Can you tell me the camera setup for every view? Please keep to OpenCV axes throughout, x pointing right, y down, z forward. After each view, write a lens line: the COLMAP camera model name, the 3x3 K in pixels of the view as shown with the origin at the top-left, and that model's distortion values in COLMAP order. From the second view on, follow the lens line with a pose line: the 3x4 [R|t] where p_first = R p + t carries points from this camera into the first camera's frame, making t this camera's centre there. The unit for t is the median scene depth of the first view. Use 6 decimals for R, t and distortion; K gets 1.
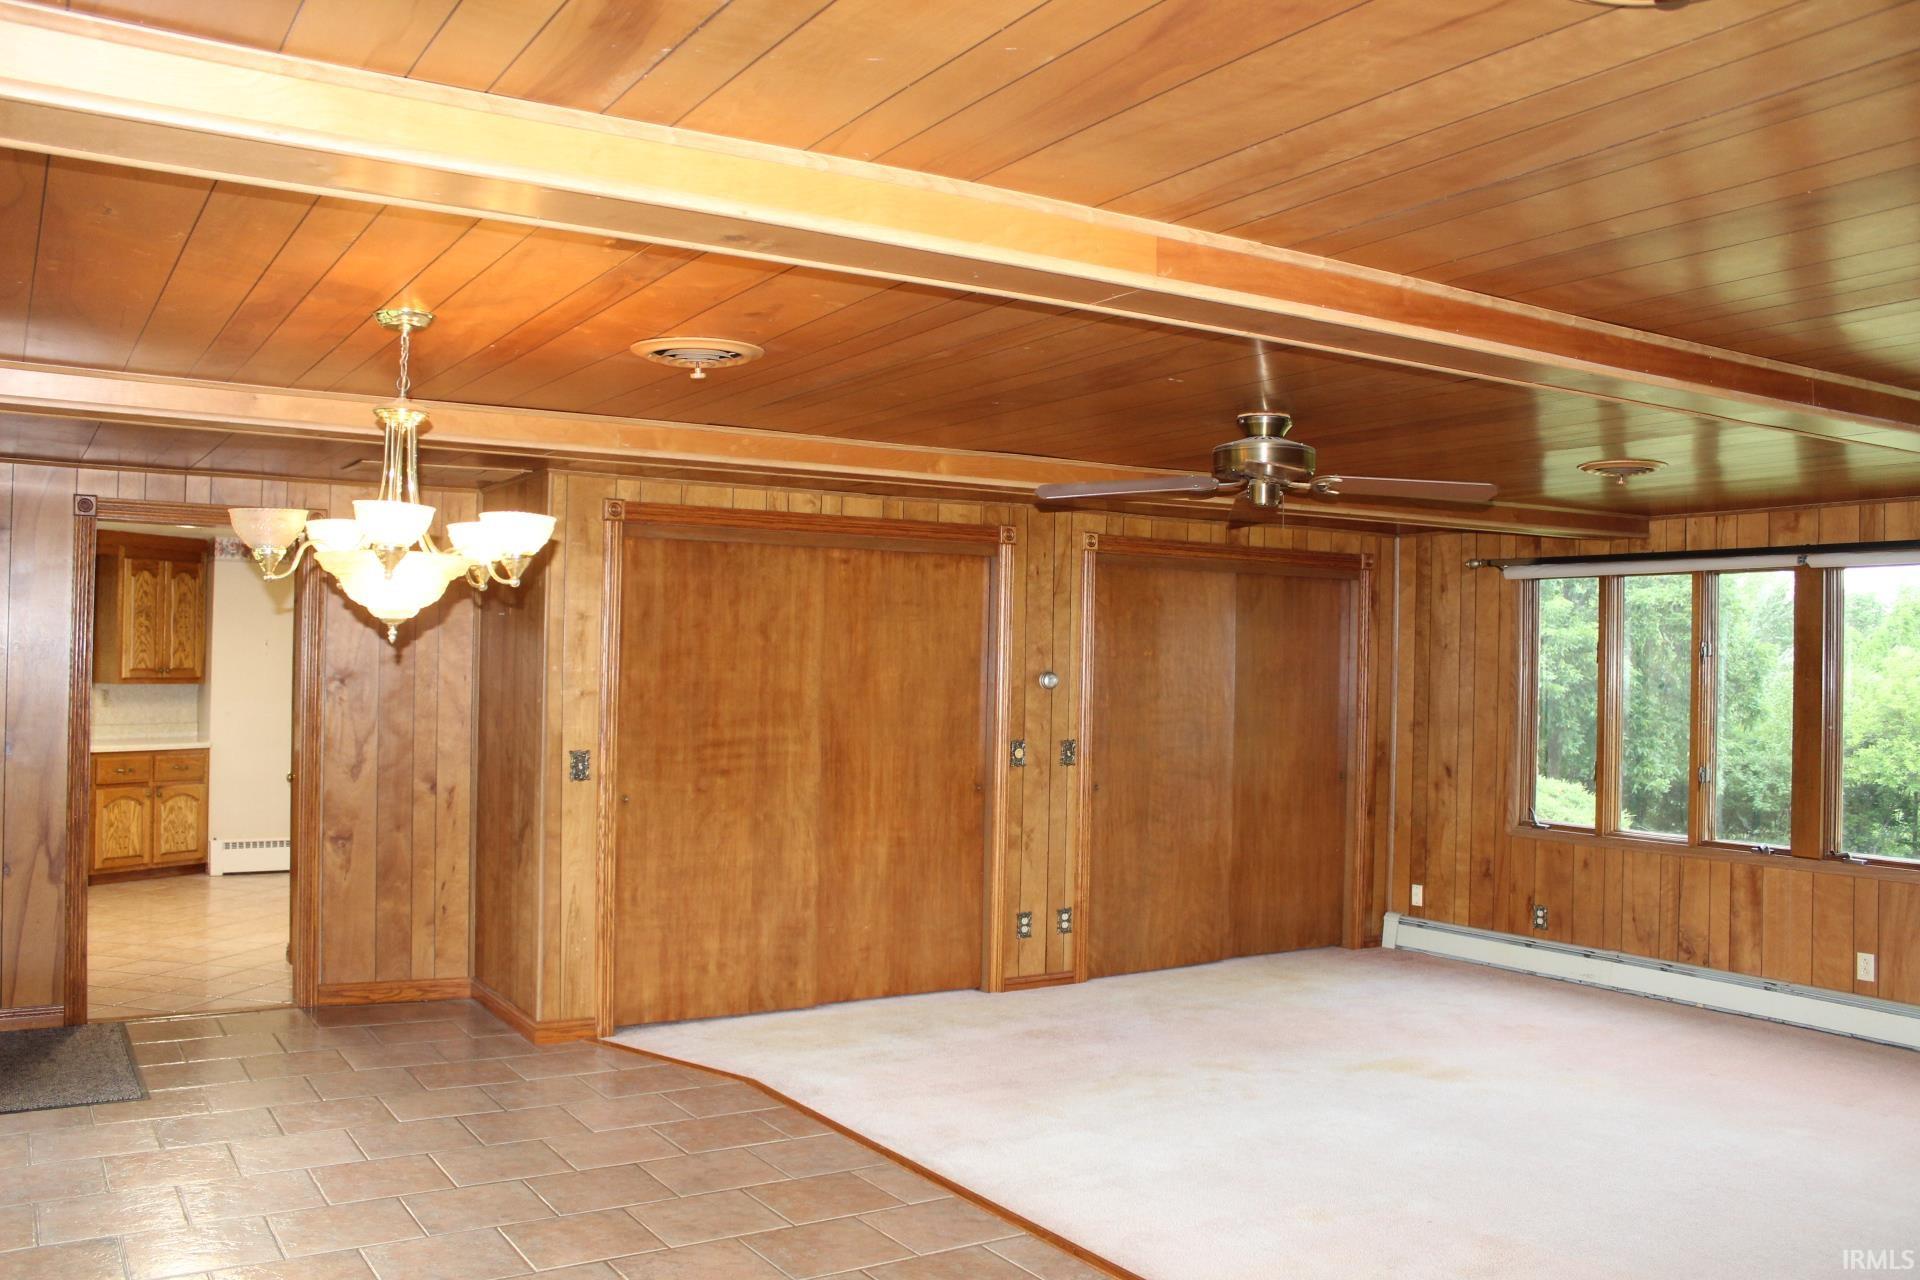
lens RADIAL K [[1584.8, 0, 941.3], [0, 1584.8, 637.8], [0, 0, 1]] dist [-0.170499, 0.151744]
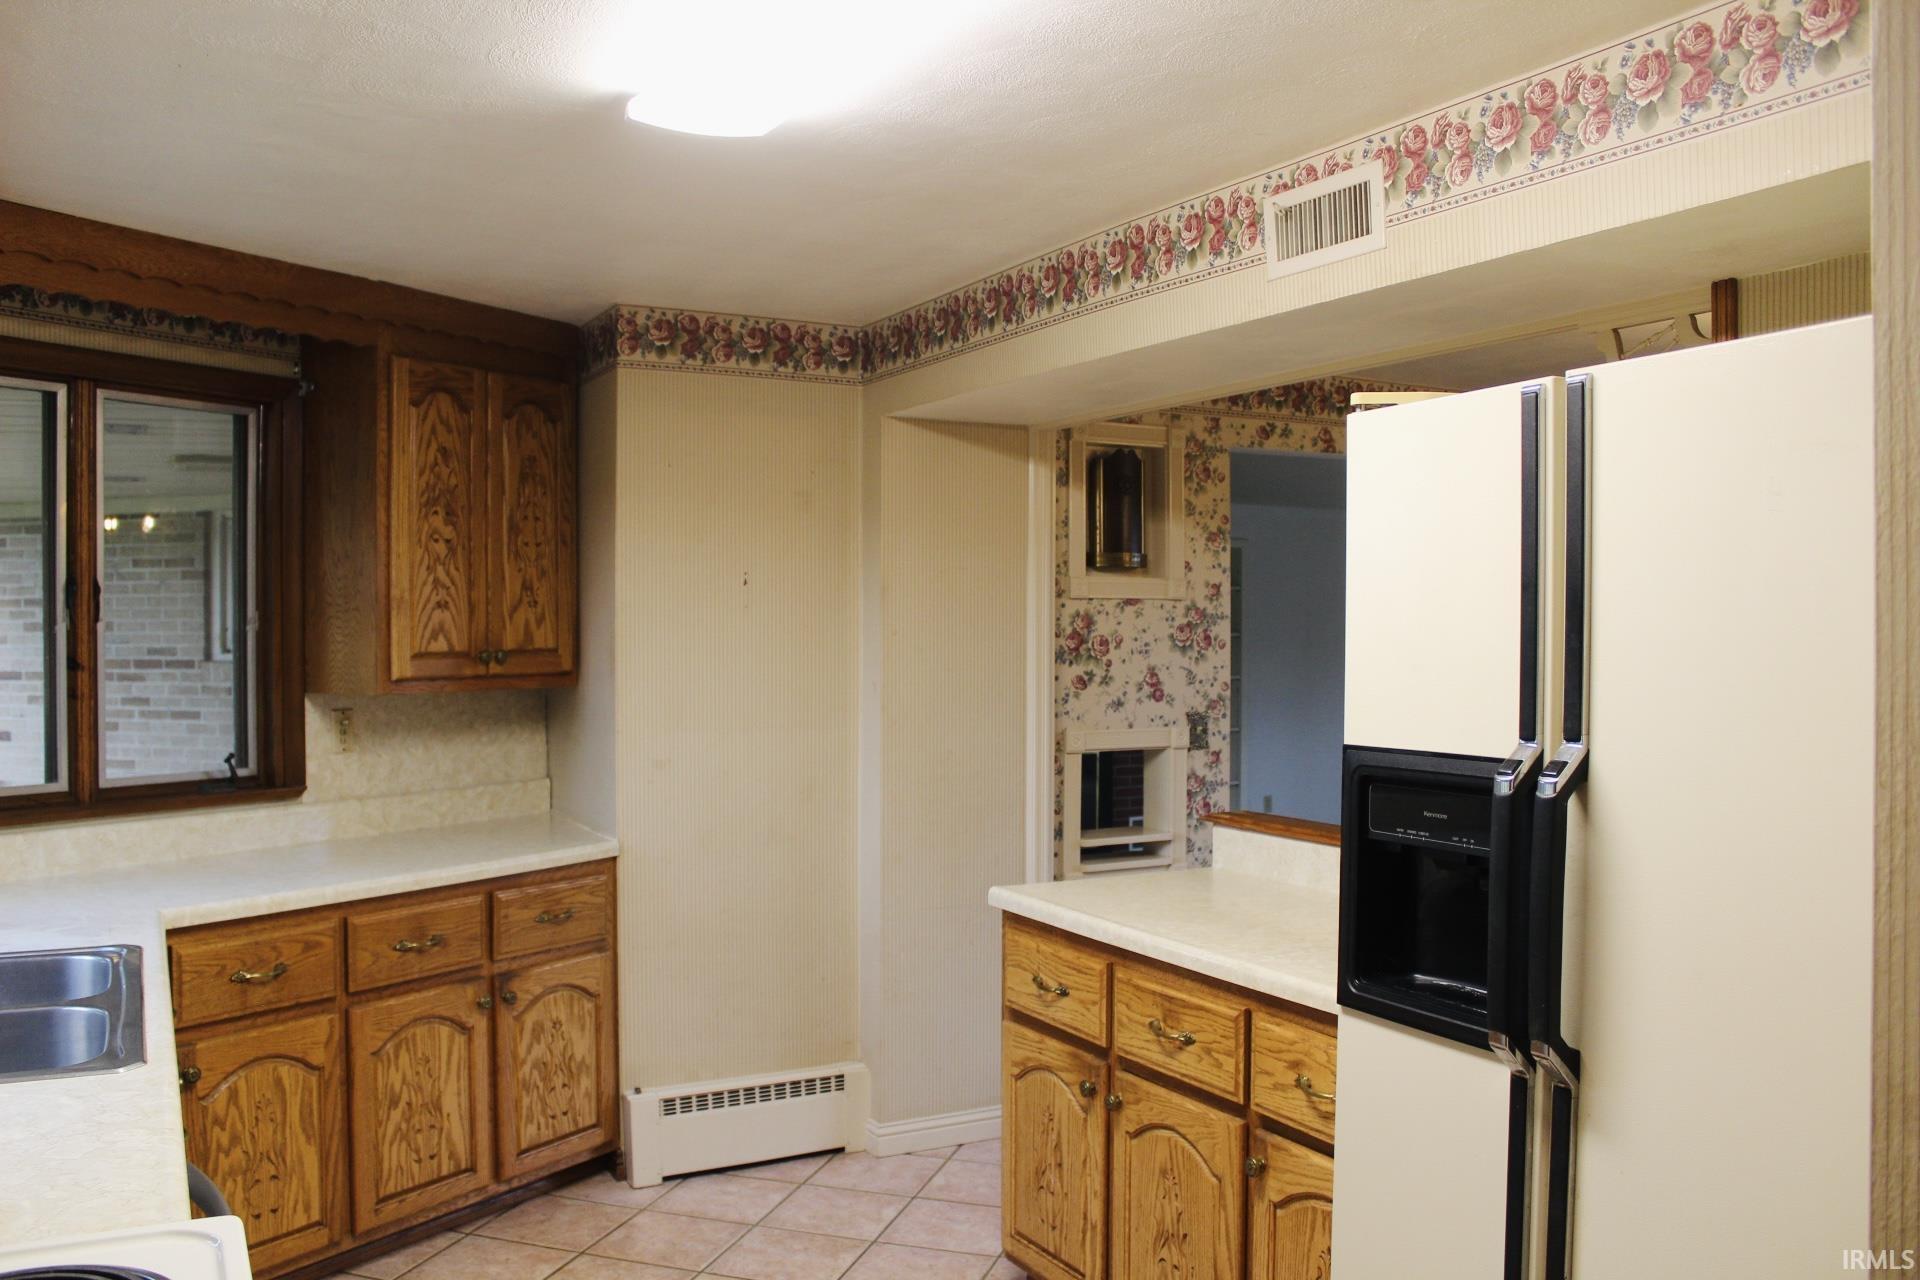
lens RADIAL K [[1584.8, 0, 941.3], [0, 1584.8, 637.8], [0, 0, 1]] dist [-0.170499, 0.151744]
pose [[0.997269, -0.016290, -0.072038, -0.051661], [0.018119, 0.999528, 0.024807, 0.001283], [0.071600, -0.026045, 0.997093, 0.086946]]
